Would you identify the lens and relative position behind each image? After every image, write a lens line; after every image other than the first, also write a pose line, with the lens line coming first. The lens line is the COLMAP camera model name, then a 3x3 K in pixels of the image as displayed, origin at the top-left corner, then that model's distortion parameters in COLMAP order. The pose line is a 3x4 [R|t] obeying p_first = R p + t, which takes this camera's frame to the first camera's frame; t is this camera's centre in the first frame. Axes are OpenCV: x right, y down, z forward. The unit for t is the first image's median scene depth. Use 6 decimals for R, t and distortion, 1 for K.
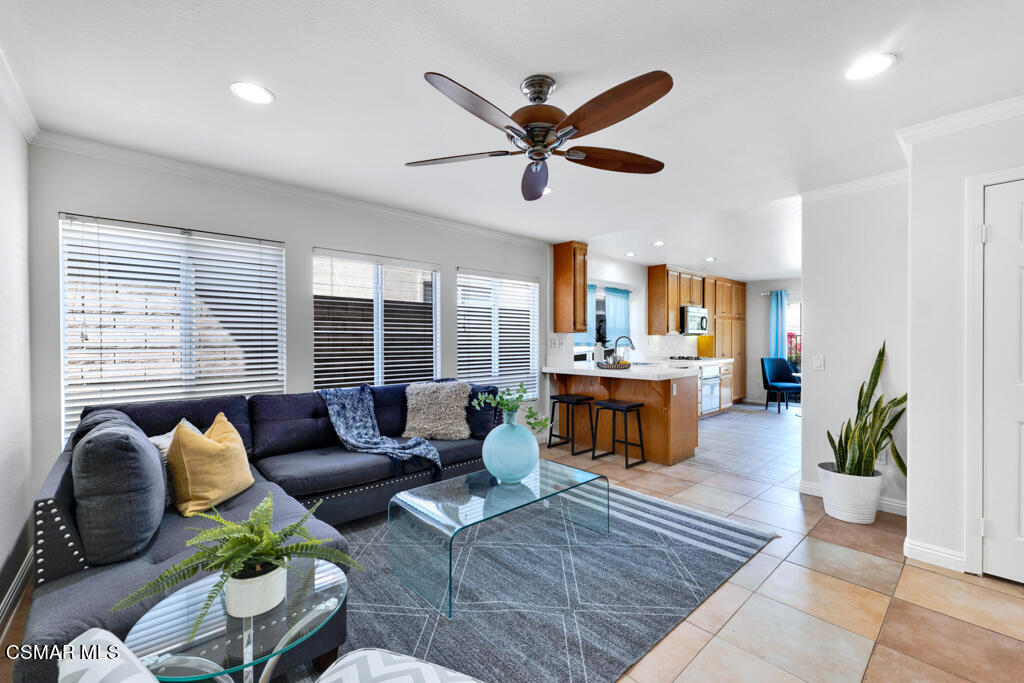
lens RADIAL K [[417.8, 0, 511.8], [0, 417.8, 343.7], [0, 0, 1]] dist [-0.000003, 0.000071]
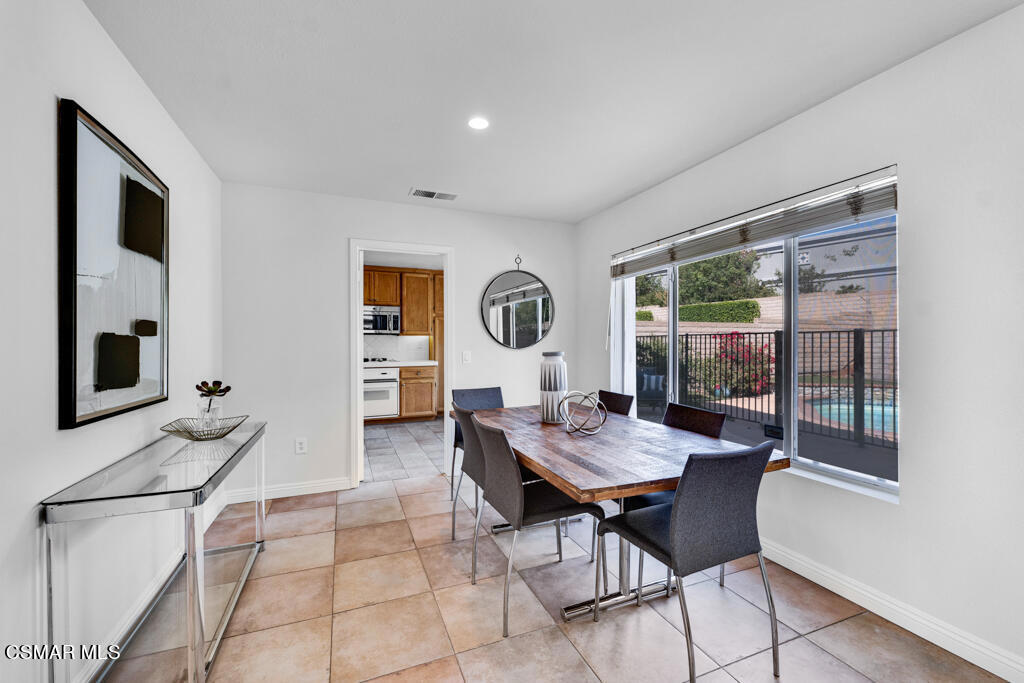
lens RADIAL K [[417.8, 0, 511.8], [0, 417.8, 343.7], [0, 0, 1]] dist [-0.000003, 0.000071]
pose [[0.943341, 0.002298, -0.331818, 1.414217], [-0.003151, 0.999993, -0.002033, -0.001973], [0.331811, 0.002964, 0.943341, 0.304688]]
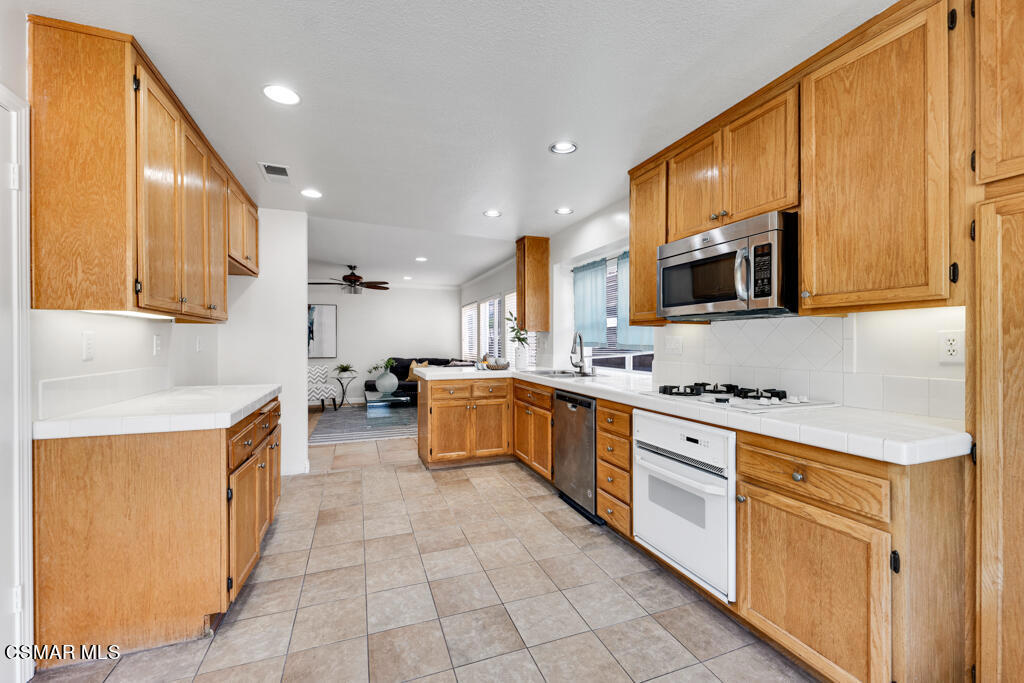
lens RADIAL K [[417.8, 0, 511.8], [0, 417.8, 343.7], [0, 0, 1]] dist [-0.000003, 0.000071]
pose [[-0.361181, 0.005972, -0.932477, 1.069704], [-0.004061, 0.999960, 0.007977, -0.006711], [0.932487, 0.006668, -0.361142, 1.324685]]
